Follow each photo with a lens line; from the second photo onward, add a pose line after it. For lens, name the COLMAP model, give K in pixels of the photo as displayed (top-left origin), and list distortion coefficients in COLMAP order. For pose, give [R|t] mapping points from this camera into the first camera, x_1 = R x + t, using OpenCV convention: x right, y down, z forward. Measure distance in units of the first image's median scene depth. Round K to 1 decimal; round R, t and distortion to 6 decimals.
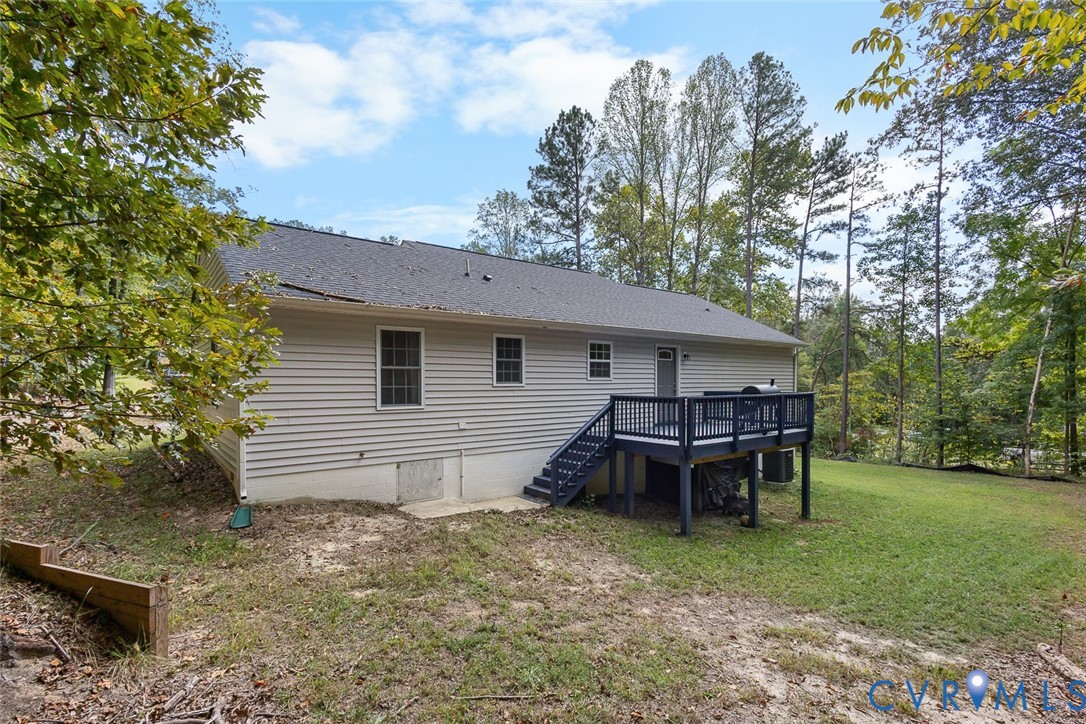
lens RADIAL K [[507.7, 0, 542.5], [0, 507.7, 373.9], [0, 0, 1]] dist [0.005779, 0.000156]
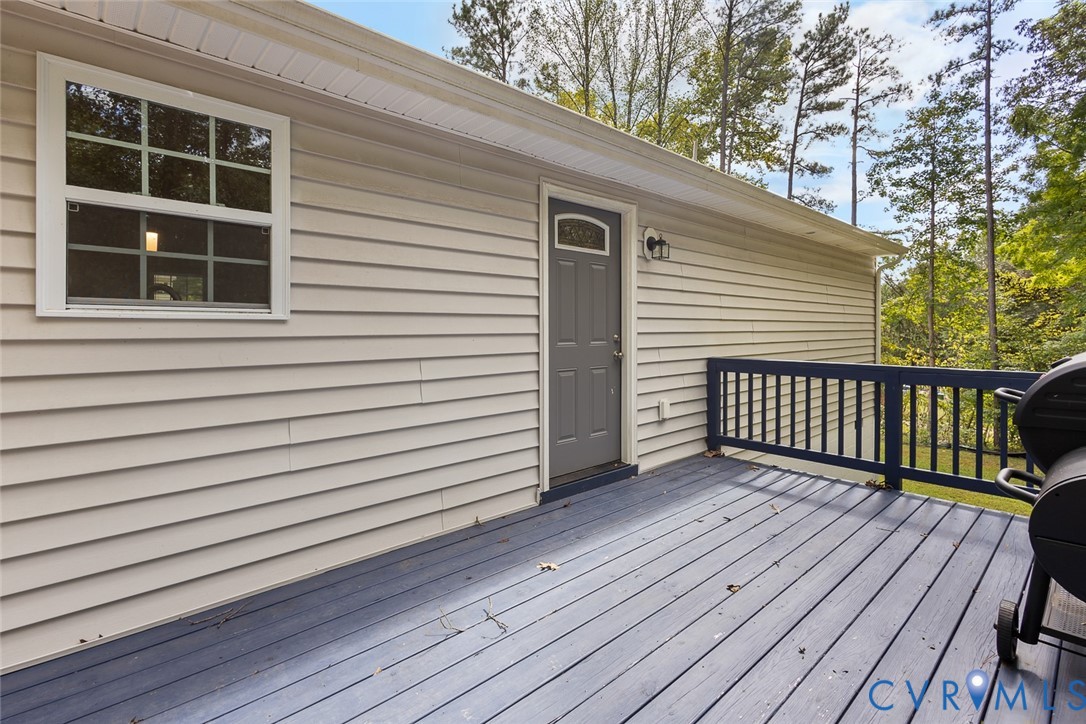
lens RADIAL K [[507.7, 0, 545.0], [0, 507.7, 321.8], [0, 0, 1]] dist [0.005779, 0.000156]
pose [[0.995567, 0.005990, 0.093863, 0.078510], [-0.006163, 0.999980, 0.001551, 0.003986], [-0.093851, -0.002123, 0.995584, 0.291941]]
